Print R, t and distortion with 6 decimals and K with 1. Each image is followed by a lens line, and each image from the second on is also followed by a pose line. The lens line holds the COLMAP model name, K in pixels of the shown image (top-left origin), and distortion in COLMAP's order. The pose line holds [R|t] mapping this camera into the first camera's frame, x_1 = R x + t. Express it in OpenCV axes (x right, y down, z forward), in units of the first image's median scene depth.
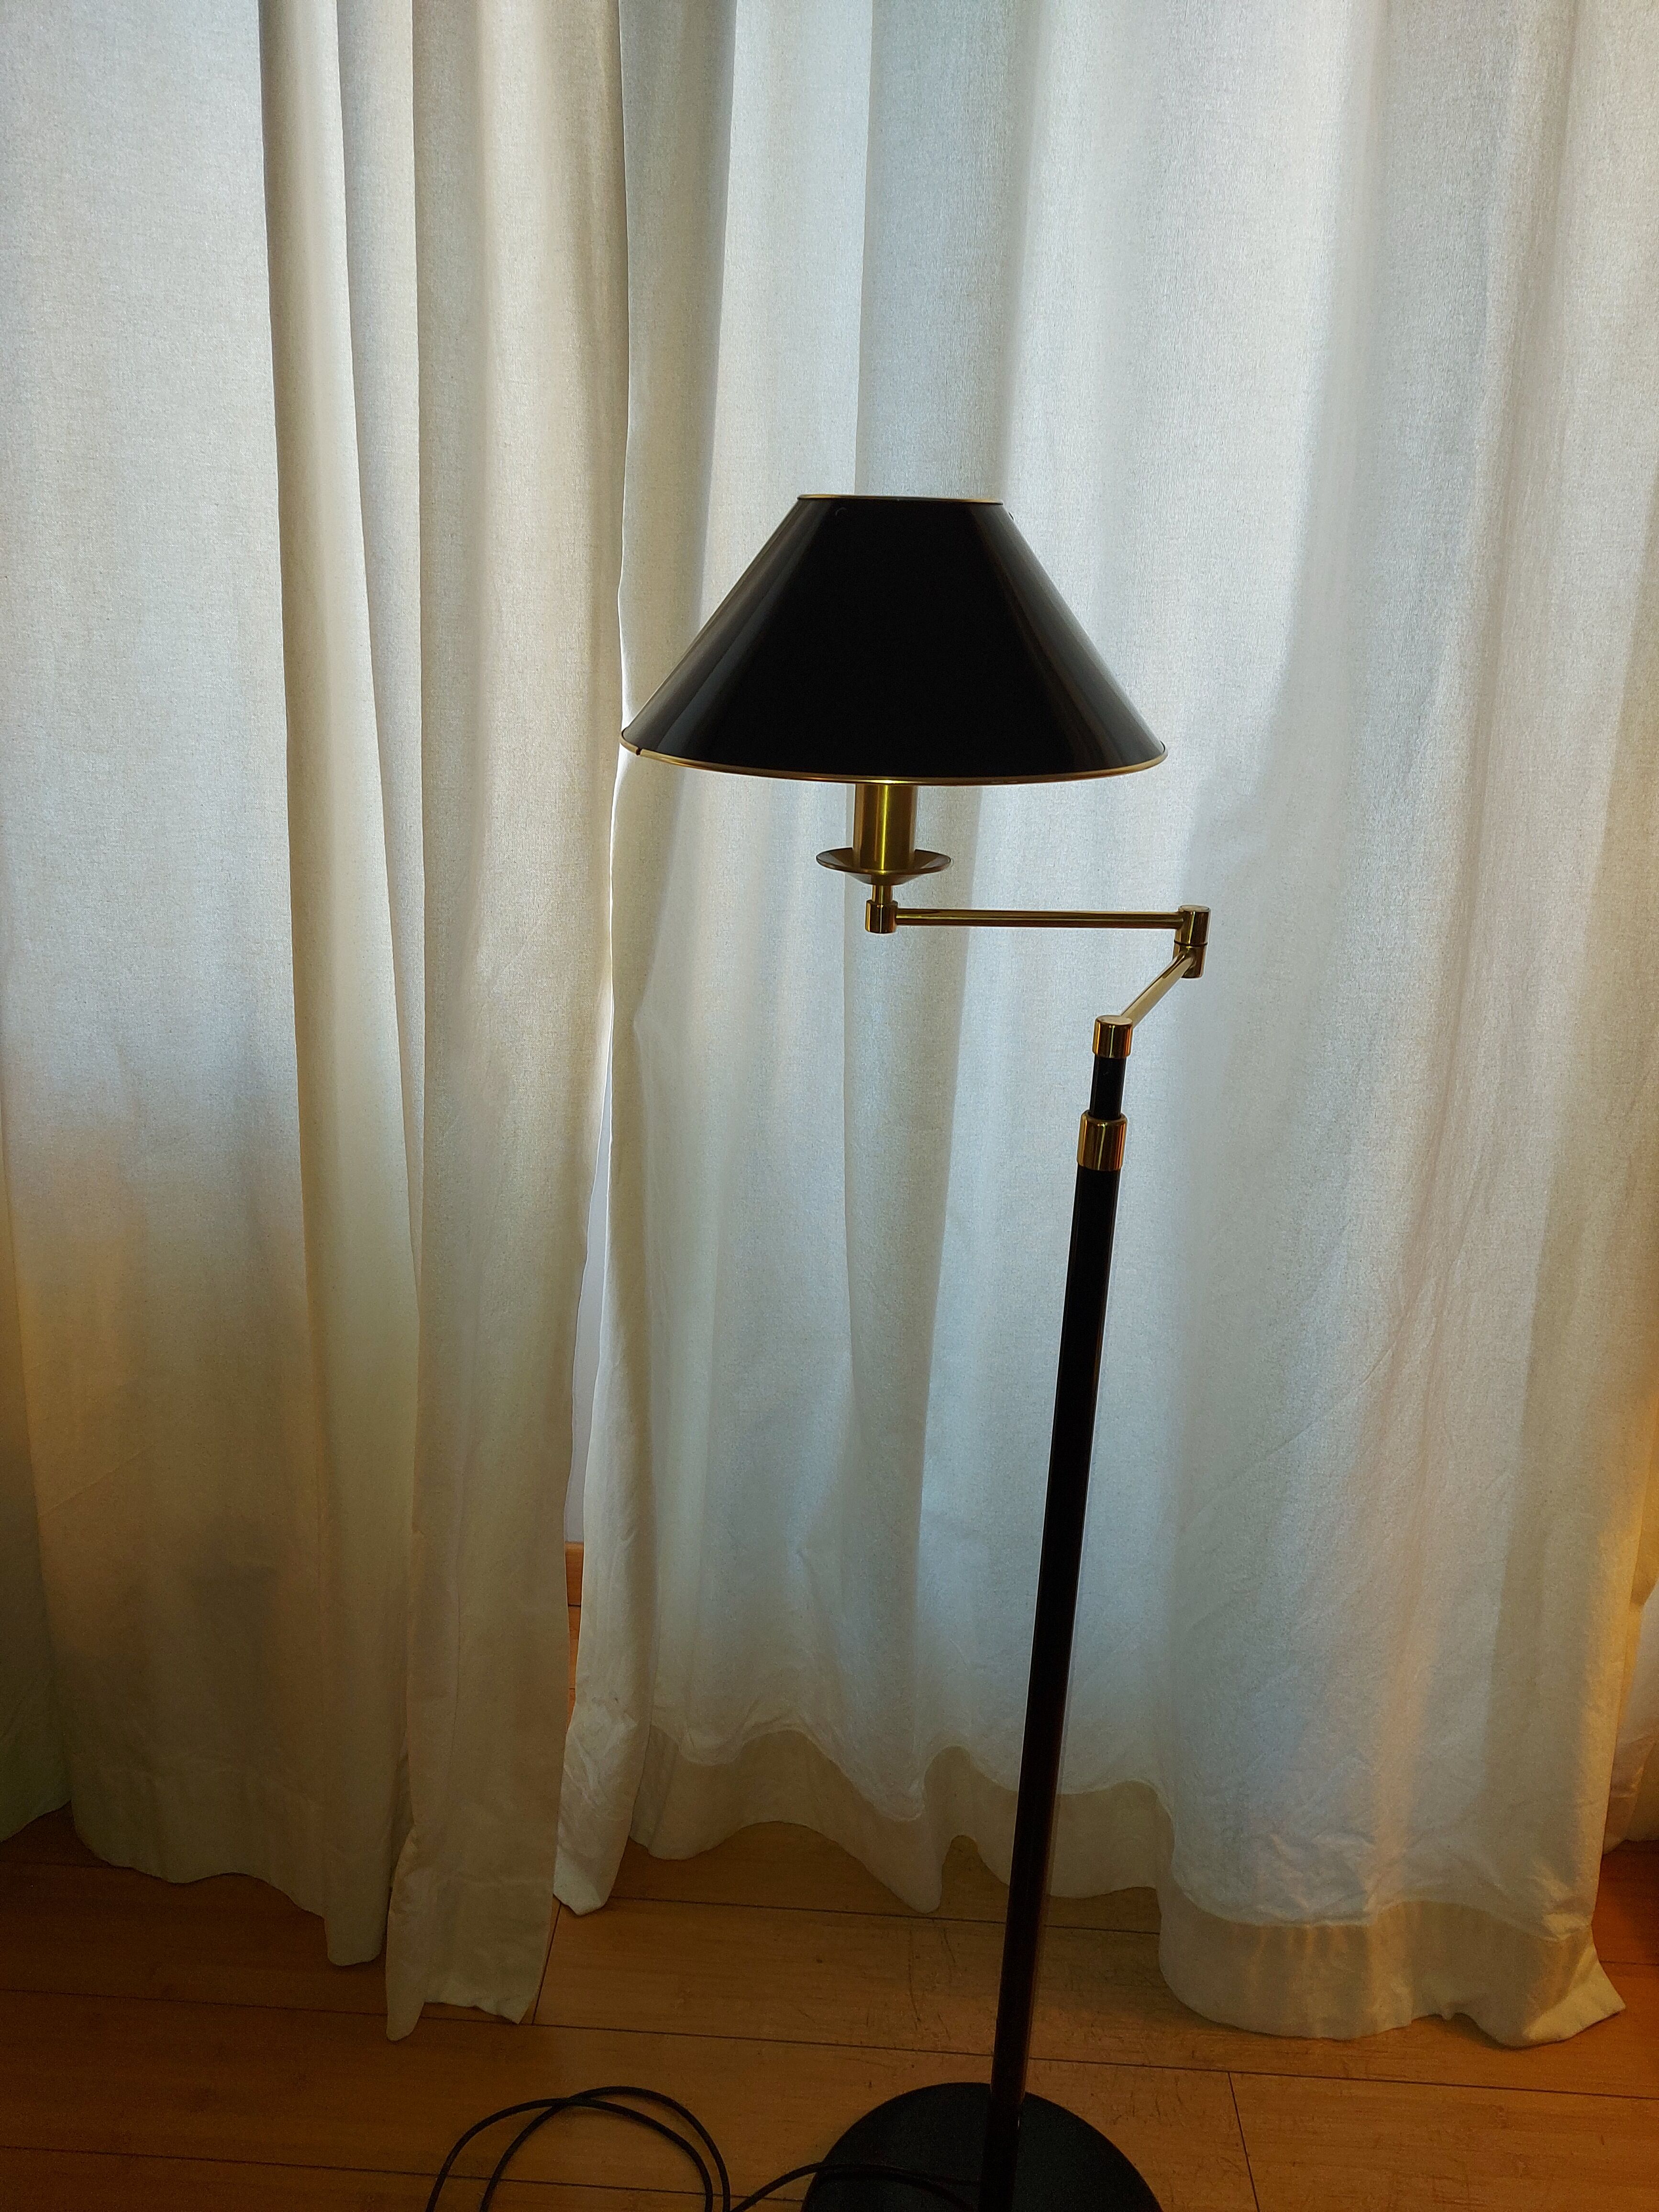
lens RADIAL K [[1592.6, 0, 828.8], [0, 1592.6, 1110.9], [0, 0, 1]] dist [0.071175, -0.070787]
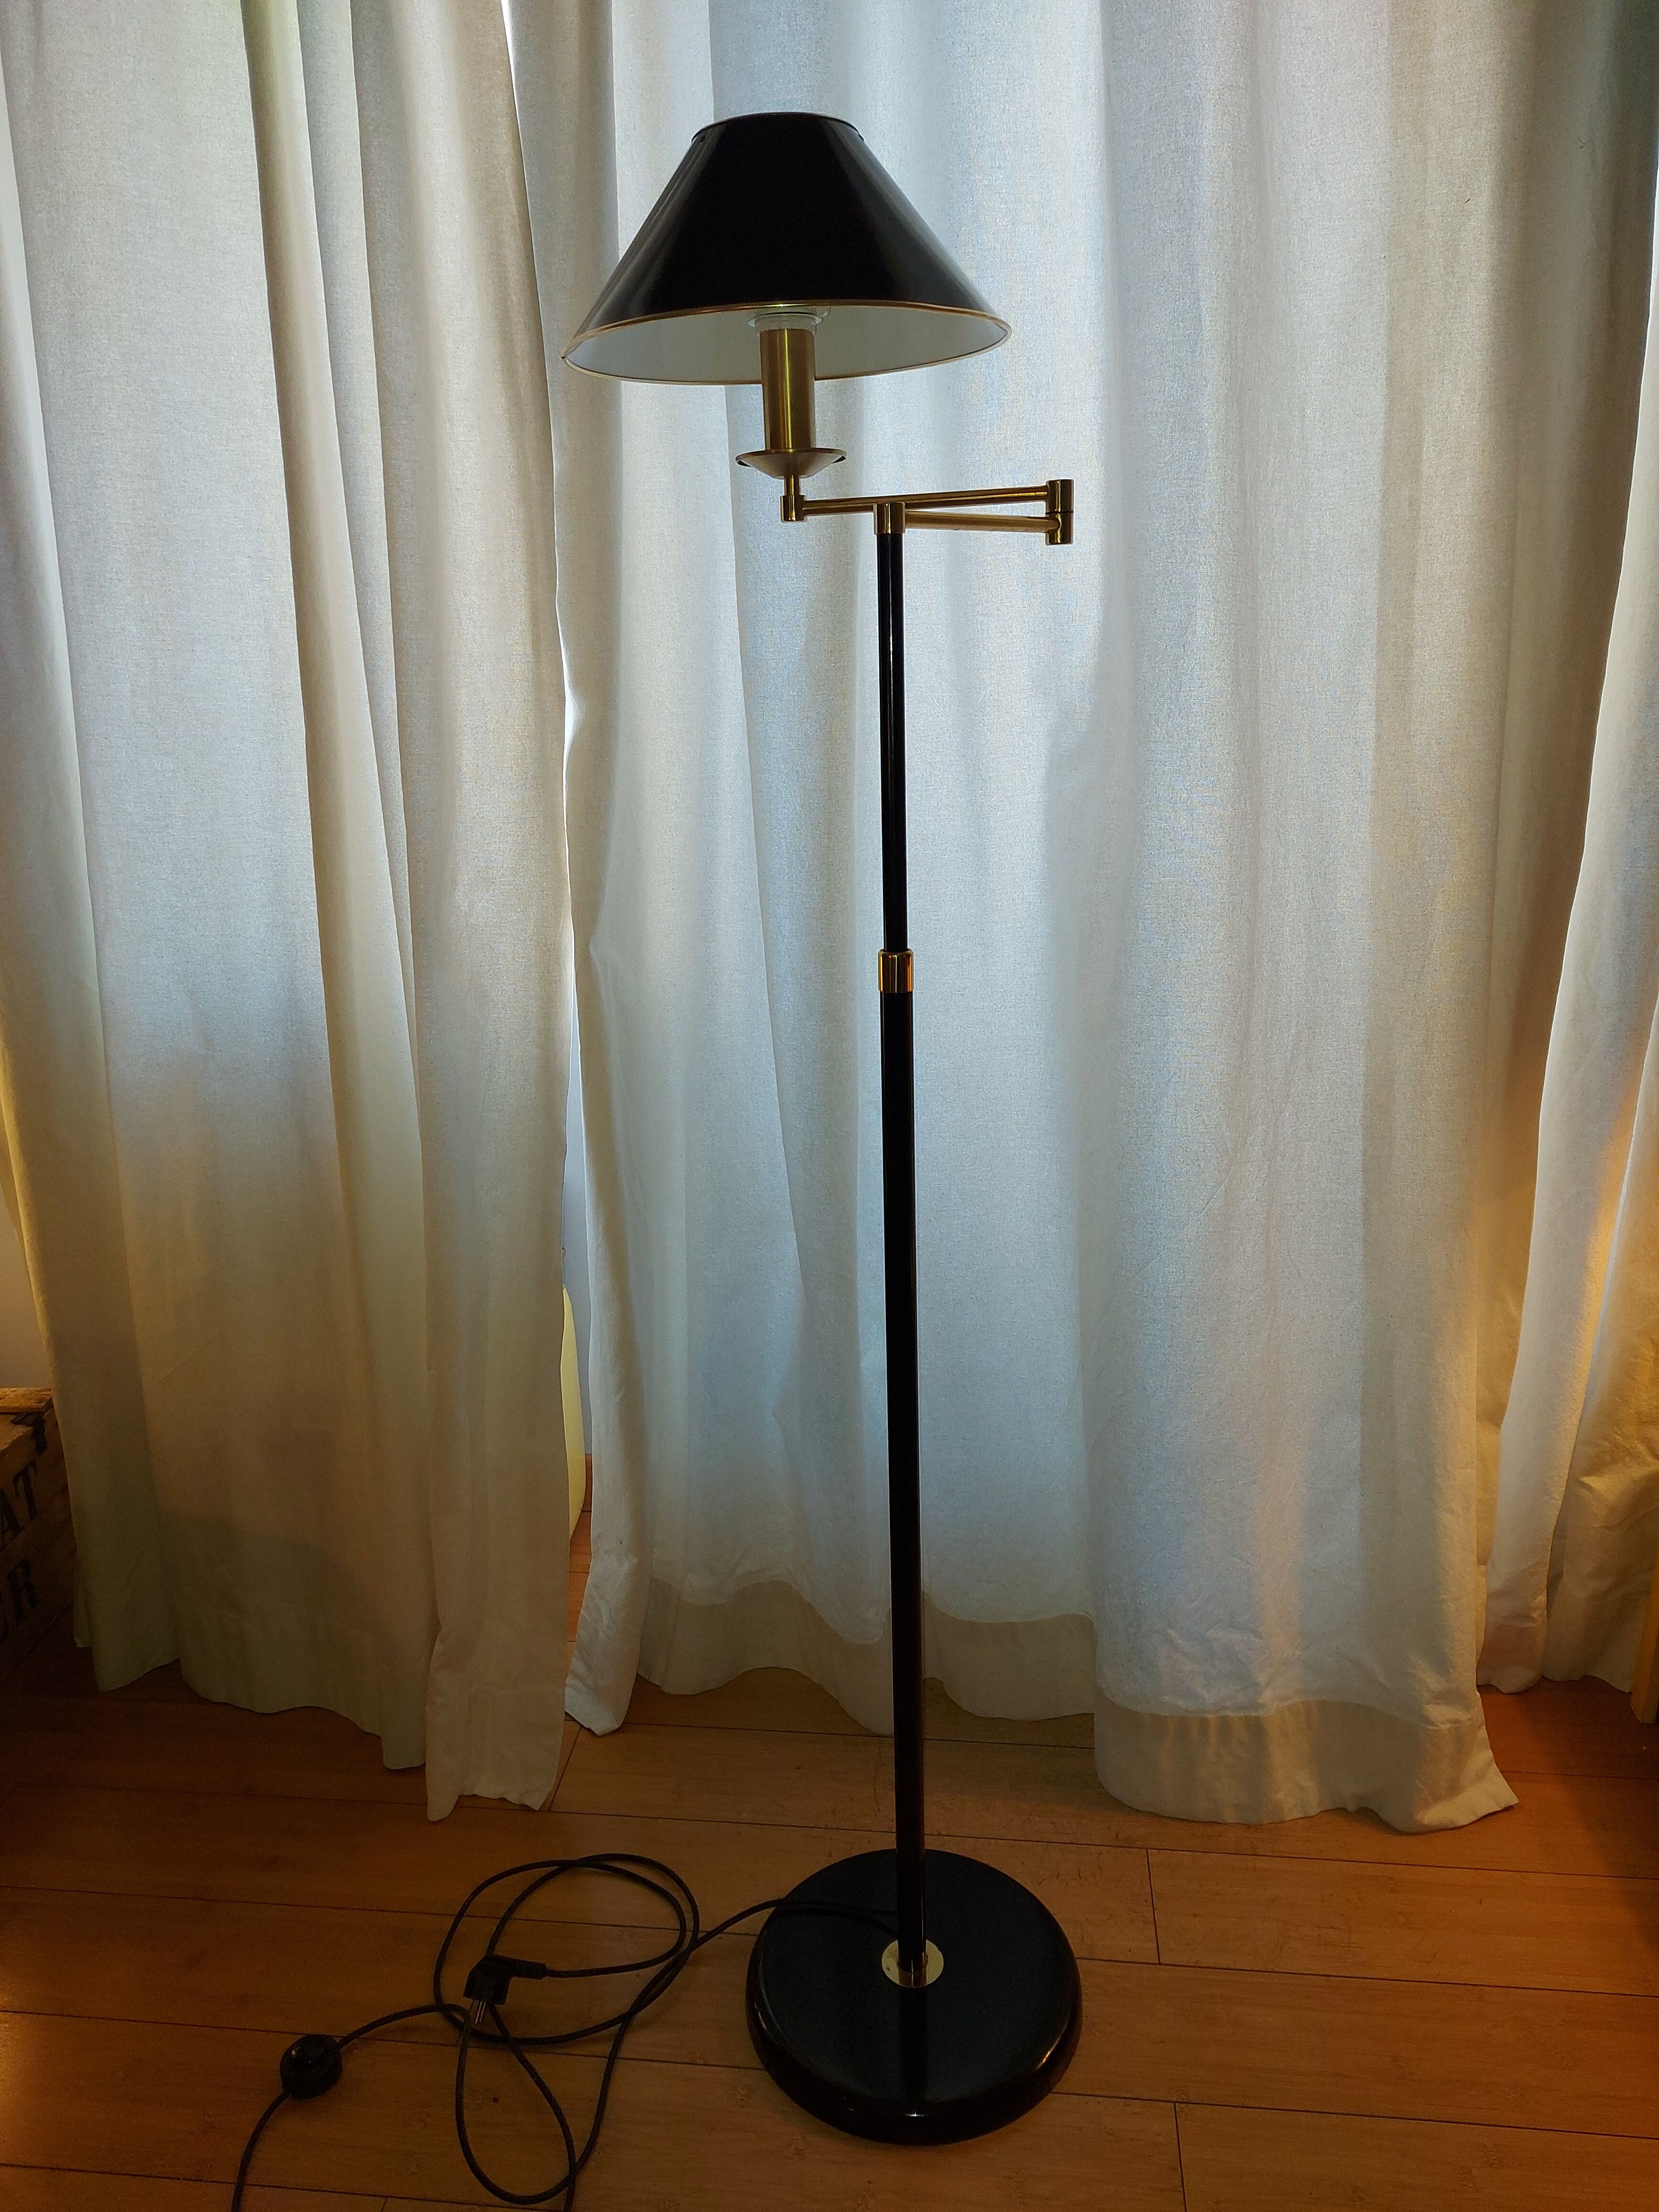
lens RADIAL K [[1592.6, 0, 827.8], [0, 1592.6, 1114.1], [0, 0, 1]] dist [0.071175, -0.070787]
pose [[0.994556, -0.044504, -0.094224, 0.170669], [0.039120, 0.997536, -0.058234, 0.150842], [0.096584, 0.054231, 0.993846, -0.195719]]
